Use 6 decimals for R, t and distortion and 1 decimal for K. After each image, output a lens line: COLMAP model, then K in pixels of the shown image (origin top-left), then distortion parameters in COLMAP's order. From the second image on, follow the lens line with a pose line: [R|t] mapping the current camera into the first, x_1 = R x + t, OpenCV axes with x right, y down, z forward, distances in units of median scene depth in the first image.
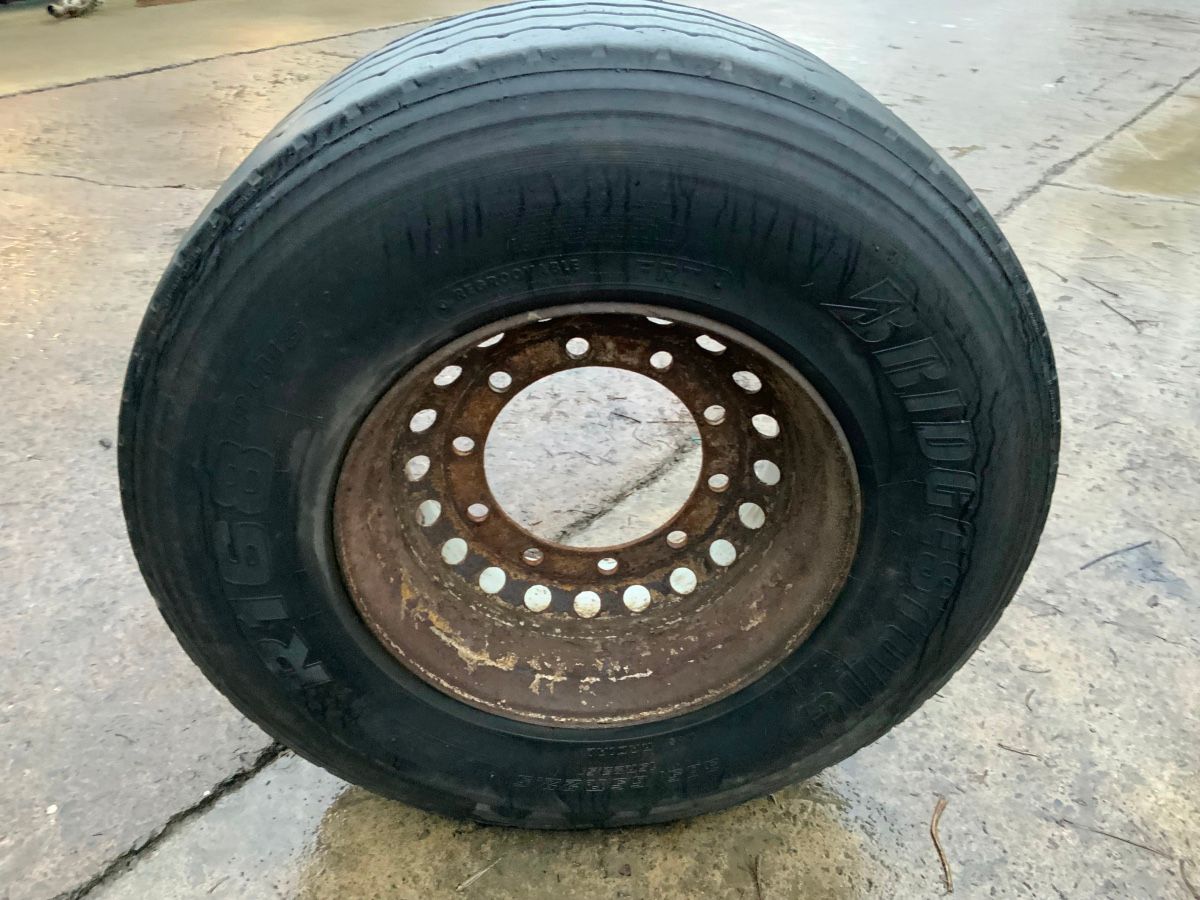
lens RADIAL K [[980.5, 0, 599.1], [0, 980.5, 426.7], [0, 0, 1]] dist [0.075612, -0.127492]
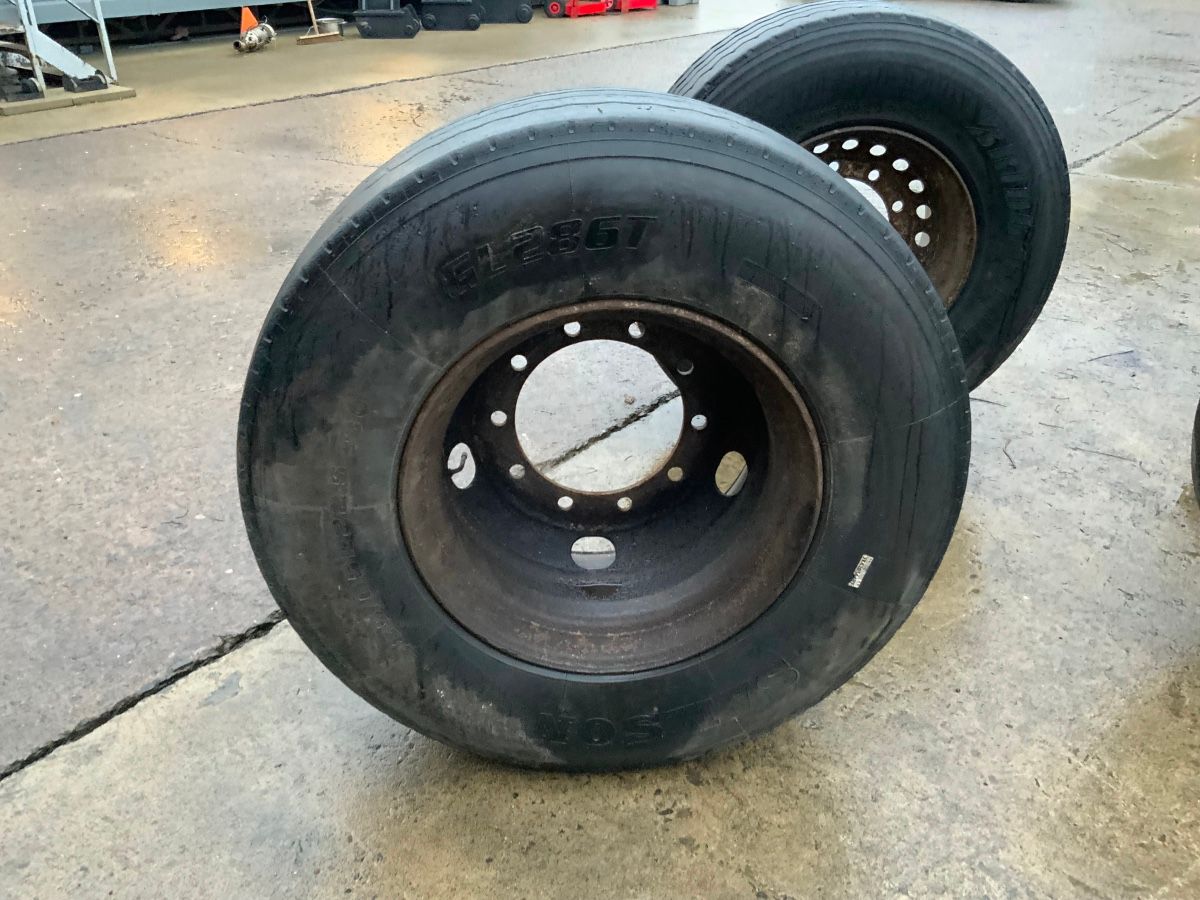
lens RADIAL K [[1025.8, 0, 573.4], [0, 1025.8, 448.8], [0, 0, 1]] dist [0.040062, -0.108643]
pose [[0.999454, 0.014751, -0.029555, -0.407043], [-0.016056, 0.998885, -0.044400, 0.503232], [0.028868, 0.044850, 0.998577, -0.933737]]
